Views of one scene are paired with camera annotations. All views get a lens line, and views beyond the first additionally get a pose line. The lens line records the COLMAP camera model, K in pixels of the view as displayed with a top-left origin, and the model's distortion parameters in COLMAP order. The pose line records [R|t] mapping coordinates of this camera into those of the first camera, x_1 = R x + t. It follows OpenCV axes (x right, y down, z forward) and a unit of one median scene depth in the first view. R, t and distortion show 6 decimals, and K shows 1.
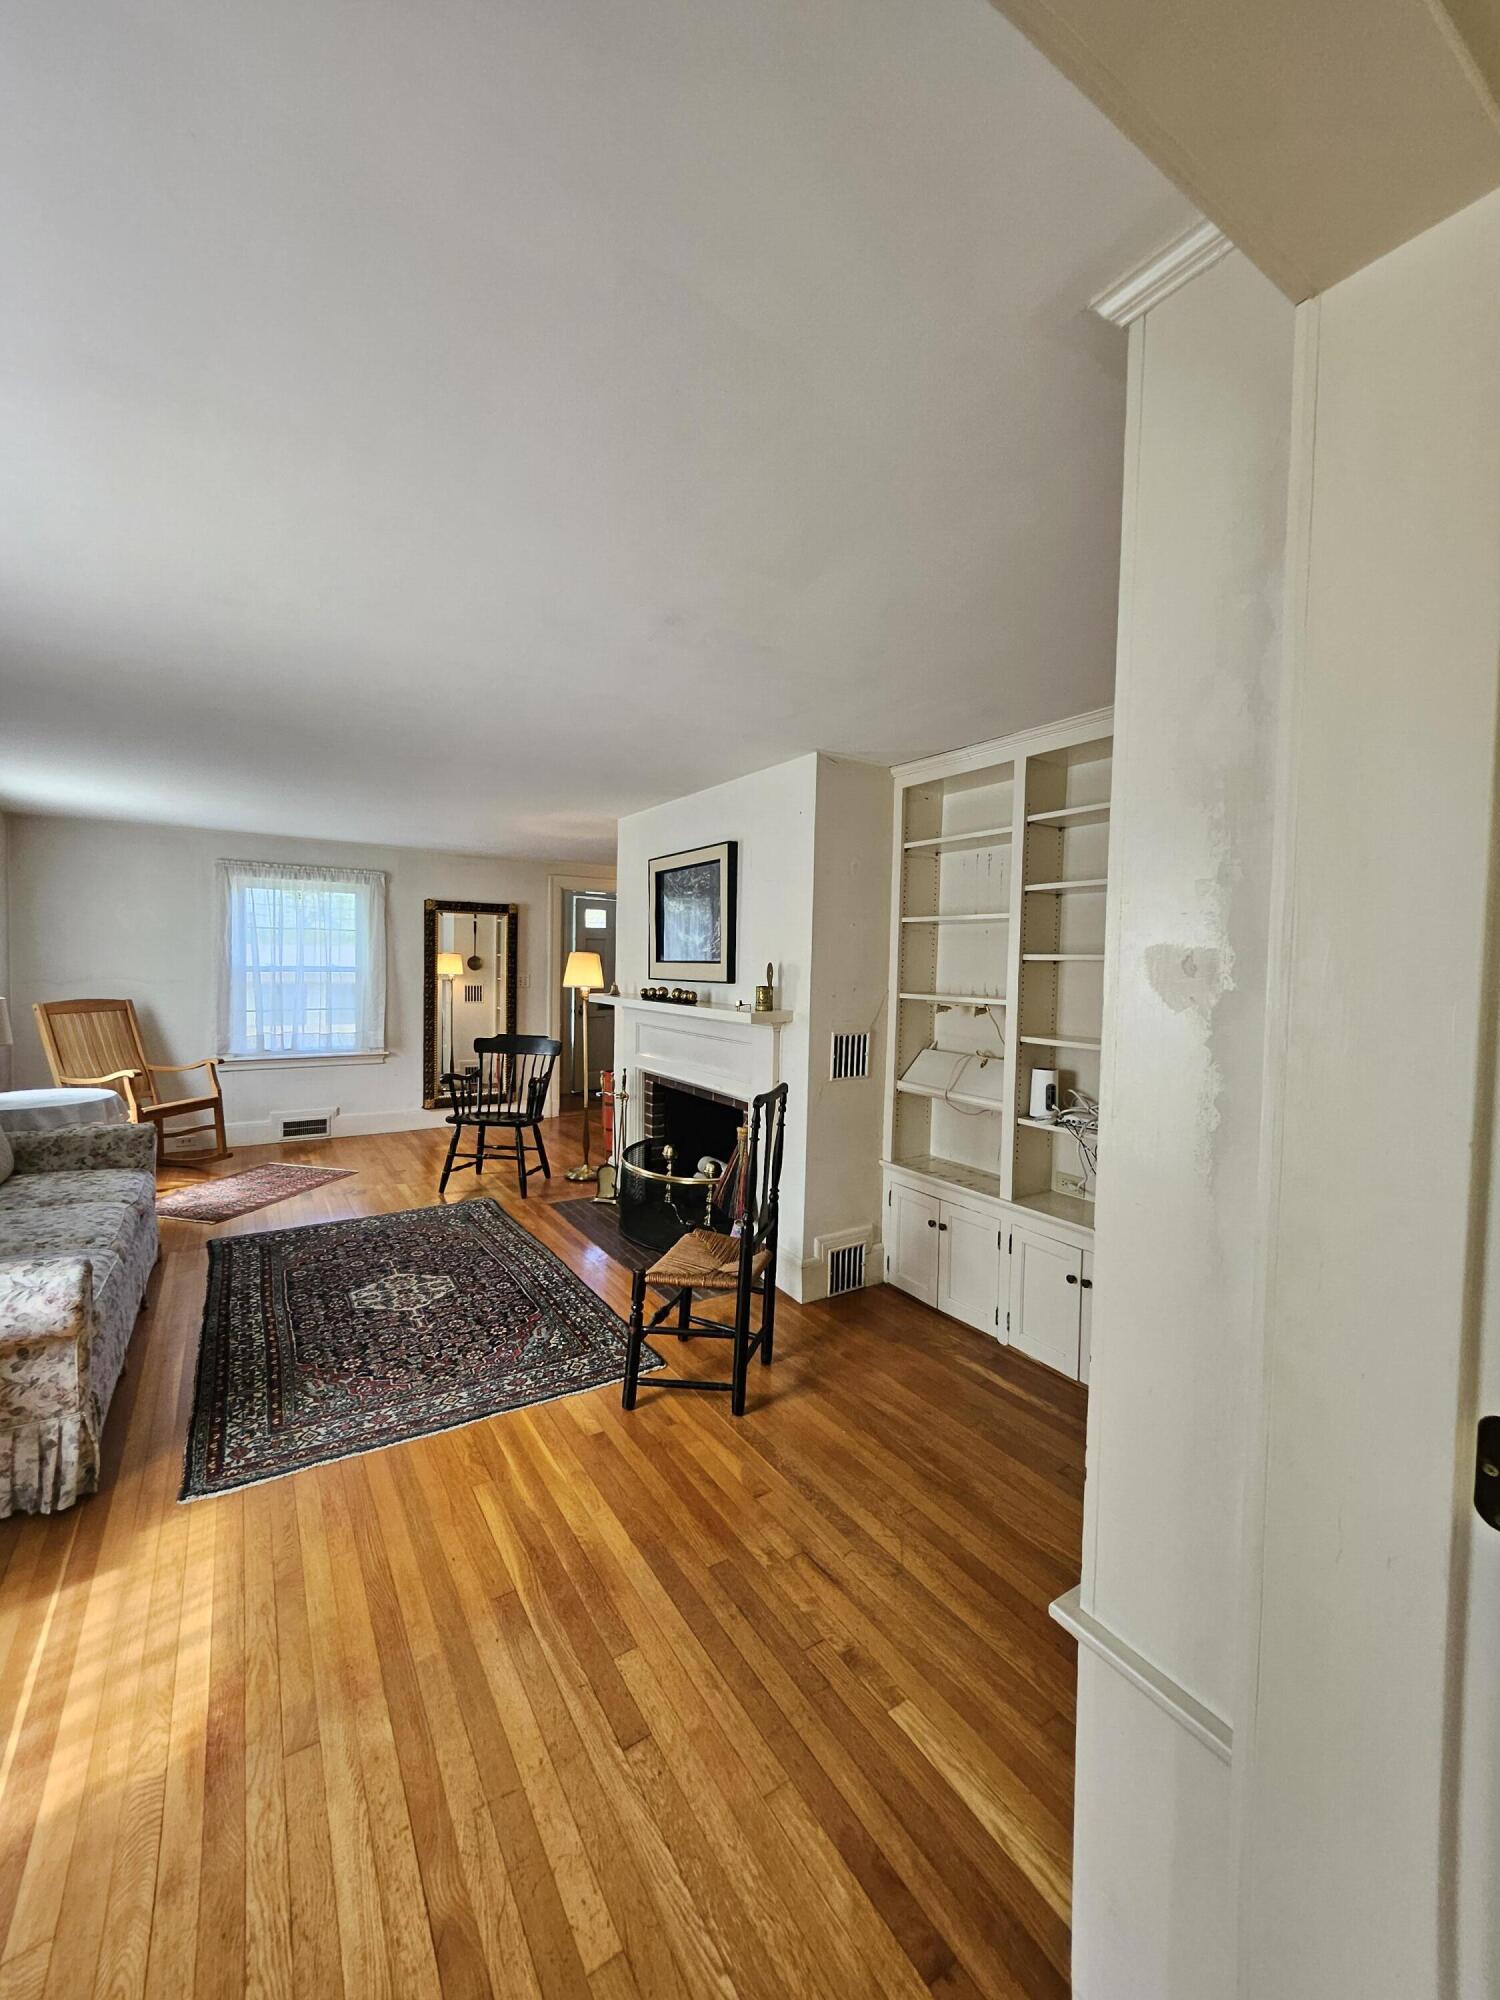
lens RADIAL K [[794.1, 0, 745.7], [0, 794.1, 1000.9], [0, 0, 1]] dist [-0.000036, 0.000210]
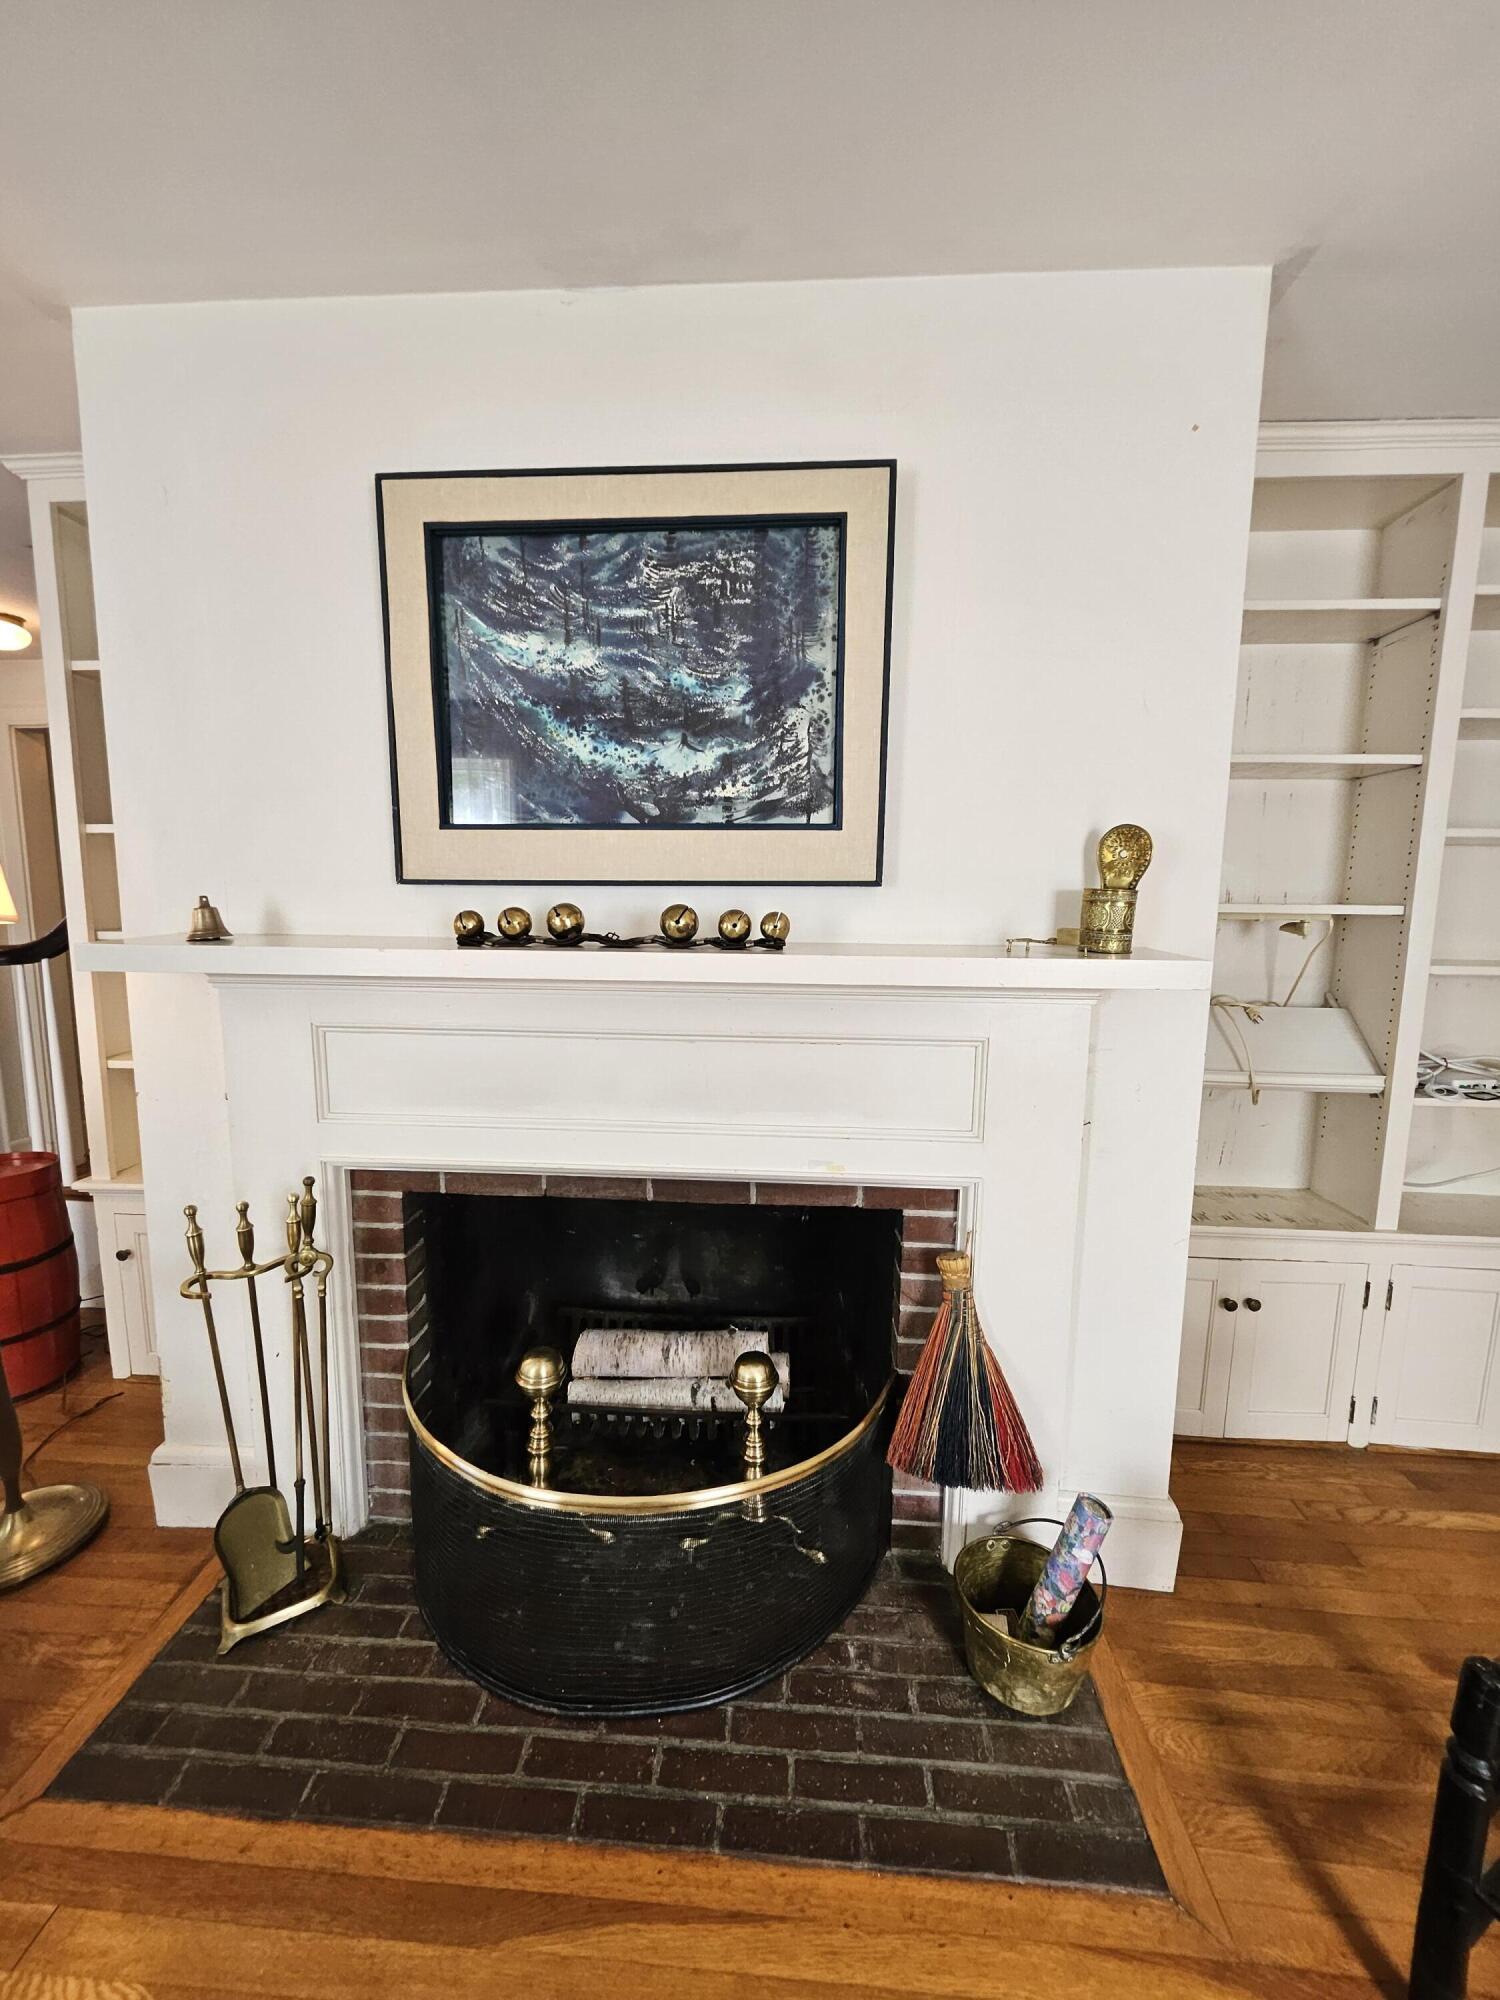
lens RADIAL K [[794.1, 0, 745.7], [0, 794.1, 1000.9], [0, 0, 1]] dist [-0.000036, 0.000210]
pose [[0.589005, -0.115133, 0.799886, -0.325509], [0.038227, 0.992661, 0.114731, -0.012882], [-0.807225, -0.037000, 0.589083, 0.768361]]
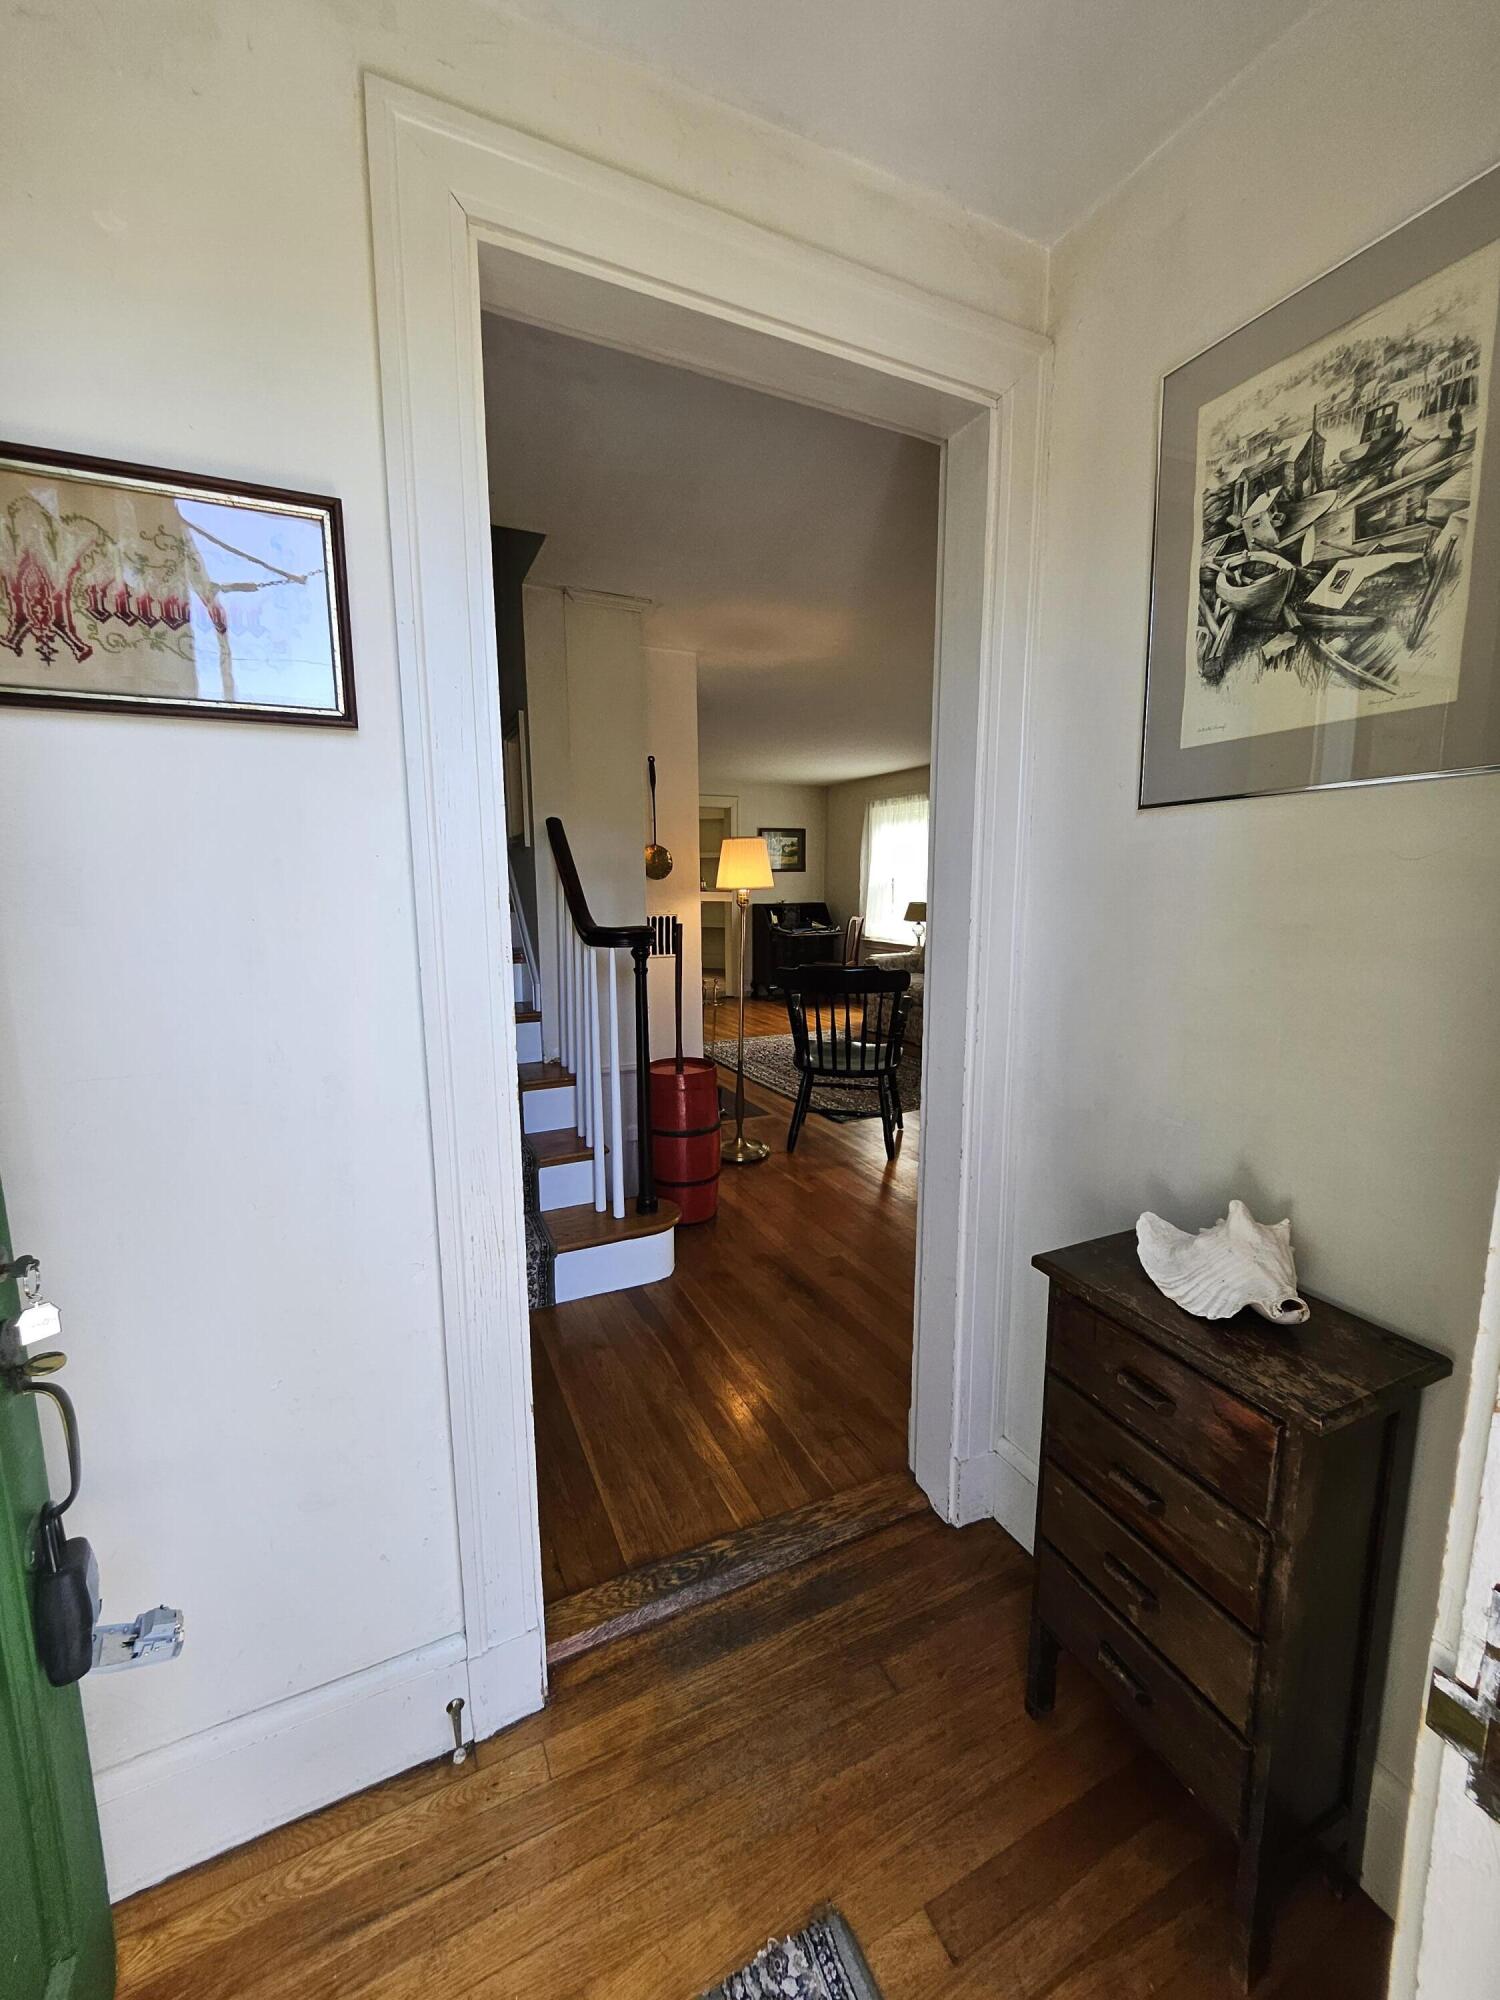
lens RADIAL K [[794.1, 0, 745.7], [0, 794.1, 1000.9], [0, 0, 1]] dist [-0.000036, 0.000210]
pose [[-0.992402, -0.034418, 0.118122, -0.365714], [-0.009060, 0.977911, 0.208826, -0.083742], [-0.122700, 0.206169, -0.970793, 2.129995]]
